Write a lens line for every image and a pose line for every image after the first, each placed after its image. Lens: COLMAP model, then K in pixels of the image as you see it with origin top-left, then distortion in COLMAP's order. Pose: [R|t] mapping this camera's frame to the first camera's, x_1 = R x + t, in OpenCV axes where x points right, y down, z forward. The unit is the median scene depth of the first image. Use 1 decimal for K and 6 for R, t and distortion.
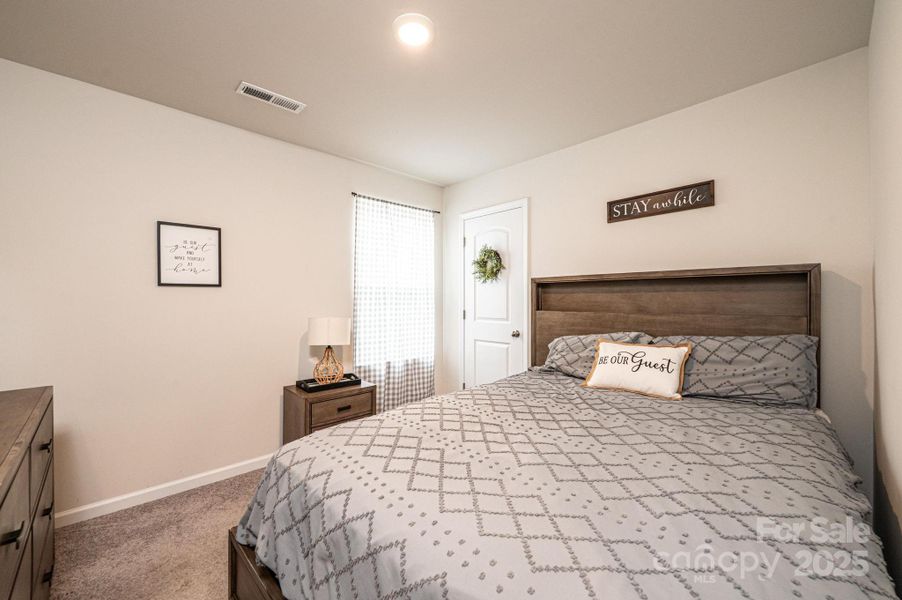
lens RADIAL K [[367.6, 0, 458.1], [0, 367.6, 298.4], [0, 0, 1]] dist [0.004080, -0.000083]
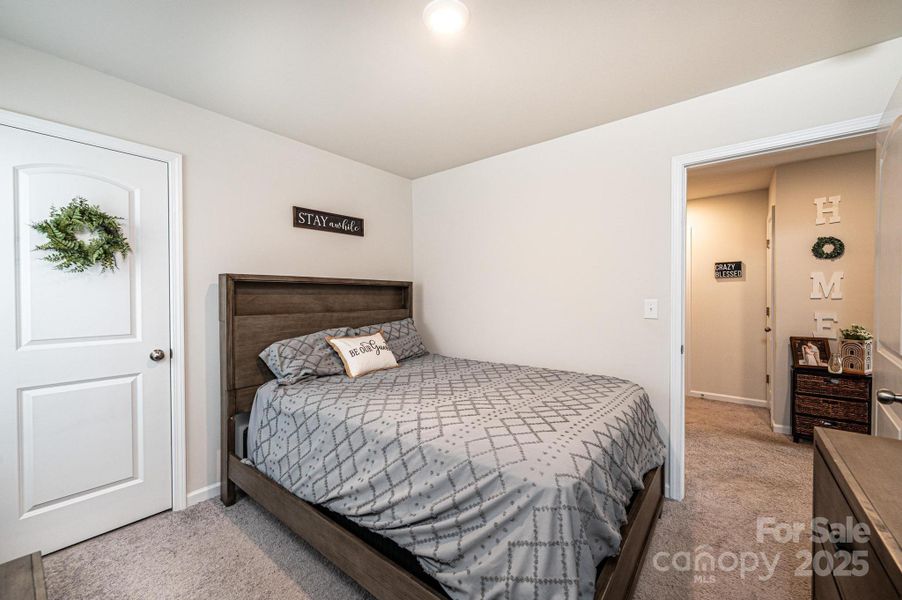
lens RADIAL K [[367.6, 0, 447.8], [0, 367.6, 299.9], [0, 0, 1]] dist [0.004080, -0.000083]
pose [[-0.133902, -0.006055, 0.990976, -0.691362], [-0.001379, 0.999982, 0.005924, -0.006801], [-0.990994, -0.000573, -0.133908, 0.733296]]
